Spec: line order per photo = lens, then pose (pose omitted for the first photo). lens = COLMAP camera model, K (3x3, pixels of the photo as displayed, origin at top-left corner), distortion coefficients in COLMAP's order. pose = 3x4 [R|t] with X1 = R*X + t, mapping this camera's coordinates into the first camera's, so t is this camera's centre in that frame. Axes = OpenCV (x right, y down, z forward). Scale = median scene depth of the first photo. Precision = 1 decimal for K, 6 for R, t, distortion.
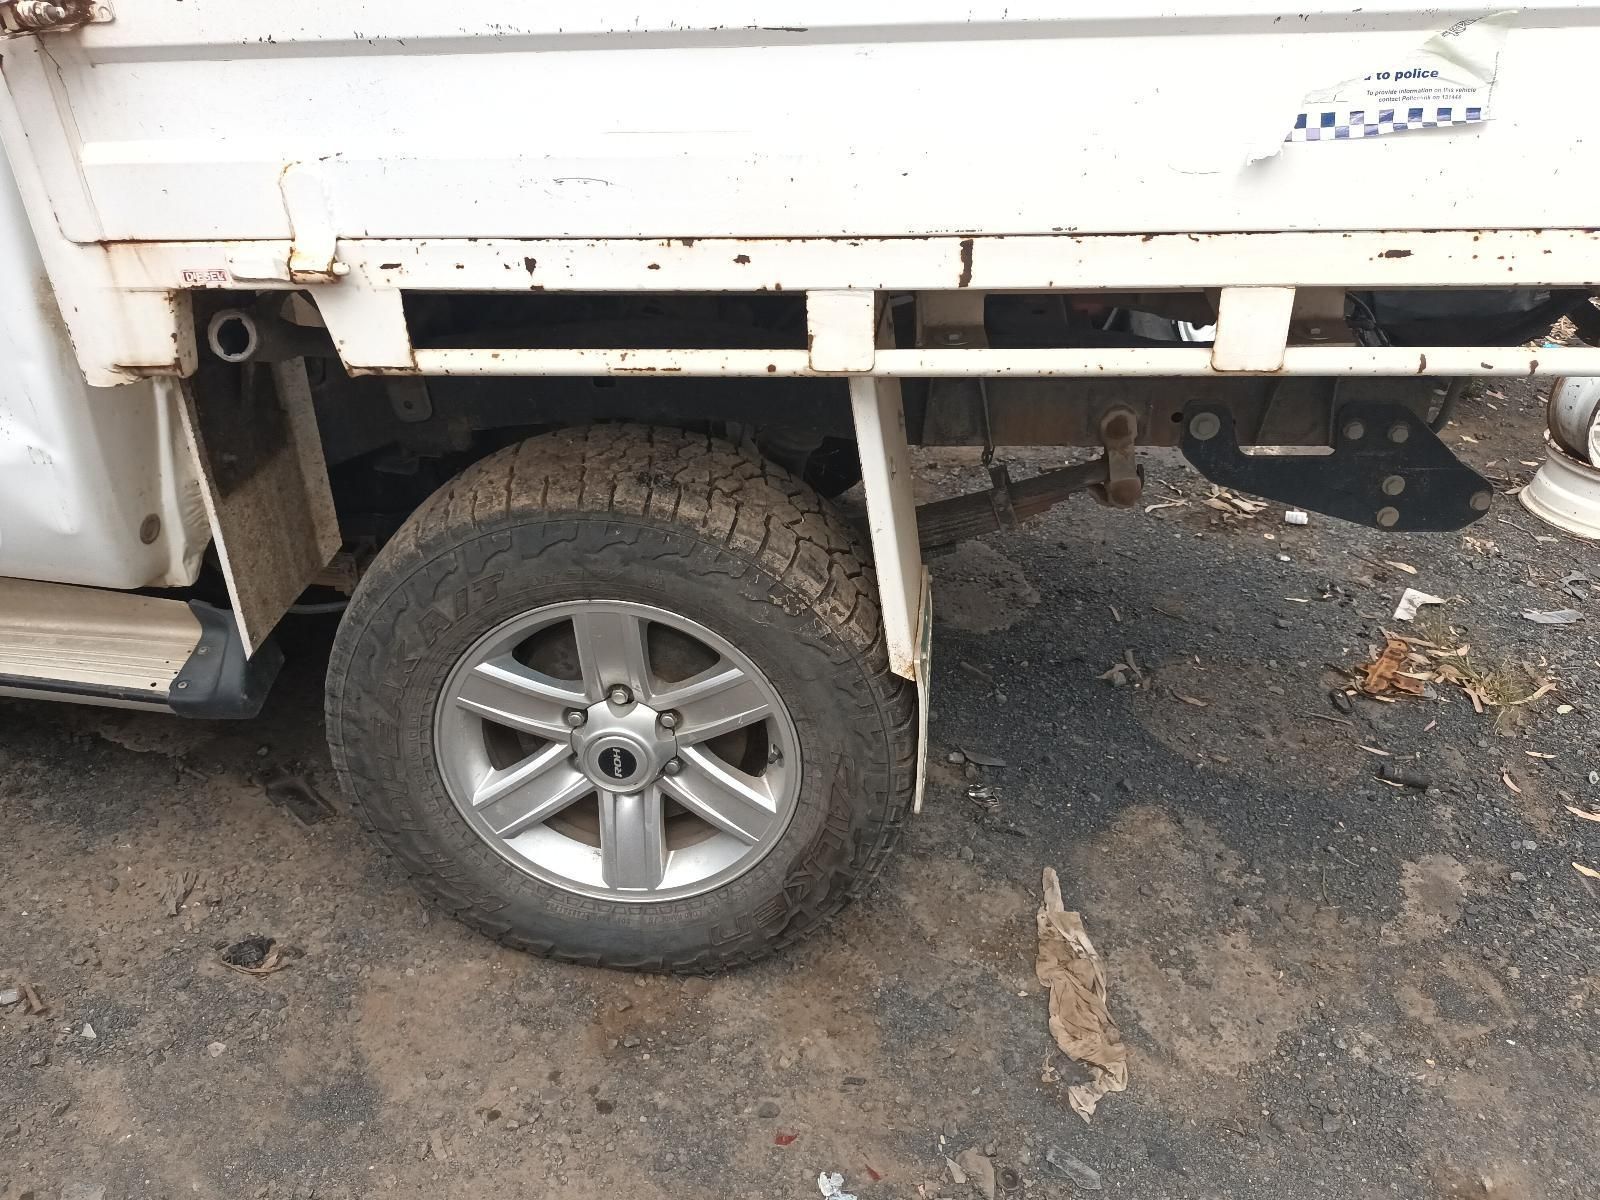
lens RADIAL K [[1310.6, 0, 800.0], [0, 1310.6, 600.0], [0, 0, 1]] dist [0.059330, -0.079088]
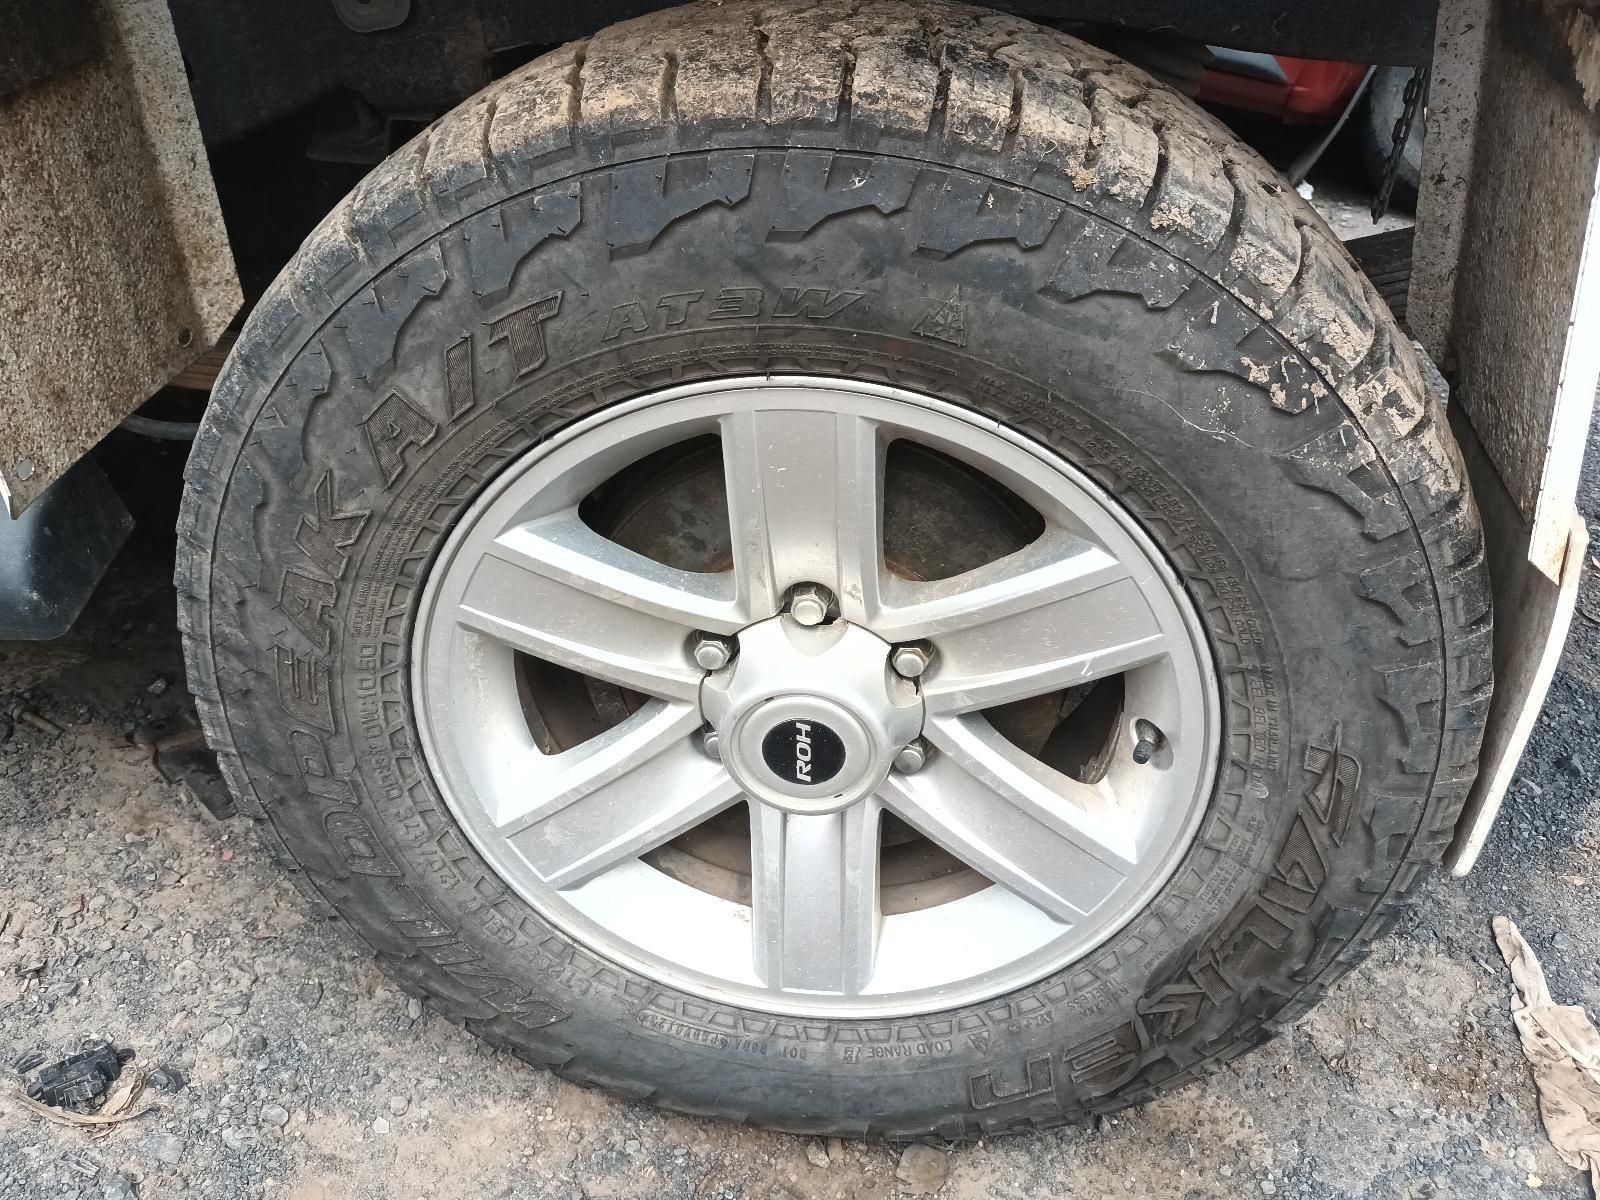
lens RADIAL K [[1411.0, 0, 800.0], [0, 1411.0, 600.0], [0, 0, 1]] dist [0.064902, -0.116057]
pose [[0.998854, 0.016210, -0.045027, -0.119024], [-0.013010, 0.997429, 0.070474, 0.035747], [0.046054, -0.069807, 0.996497, 0.509676]]
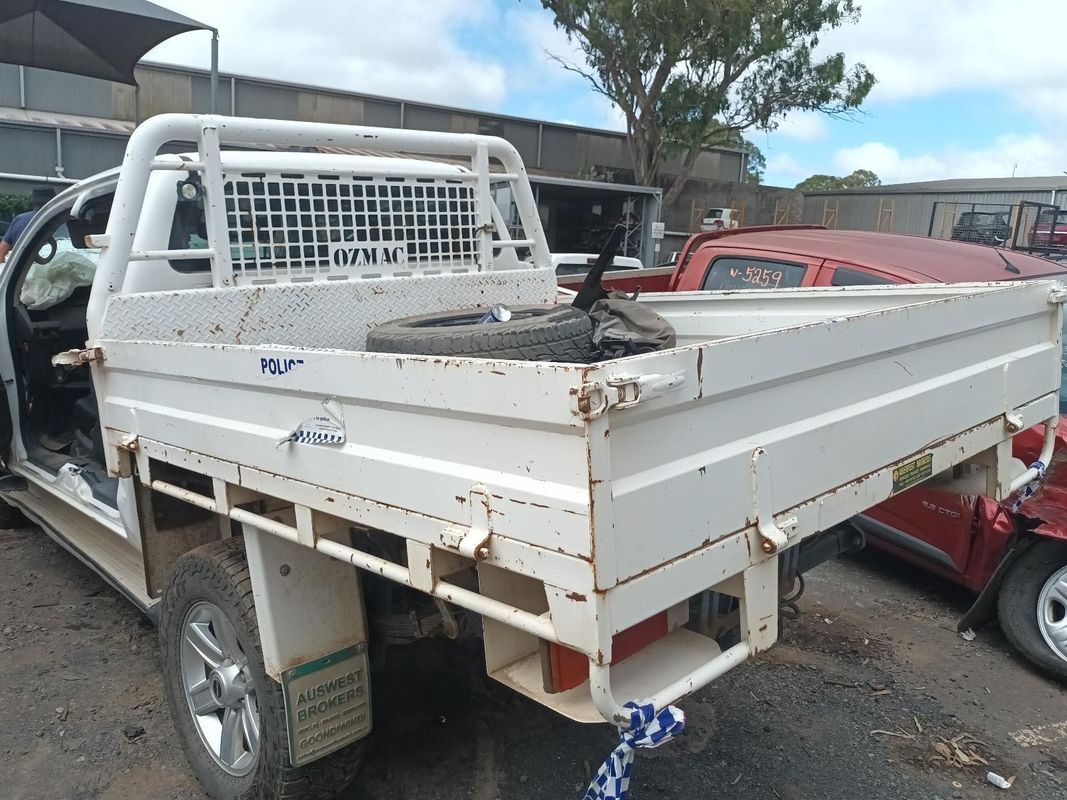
lens RADIAL K [[874.0, 0, 533.5], [0, 874.0, 400.0], [0, 0, 1]] dist [0.059330, -0.079088]
pose [[0.766666, 0.096821, -0.634704, 1.105490], [-0.311076, 0.920799, -0.235289, -0.125800], [0.561654, 0.377829, 0.736064, 0.063376]]
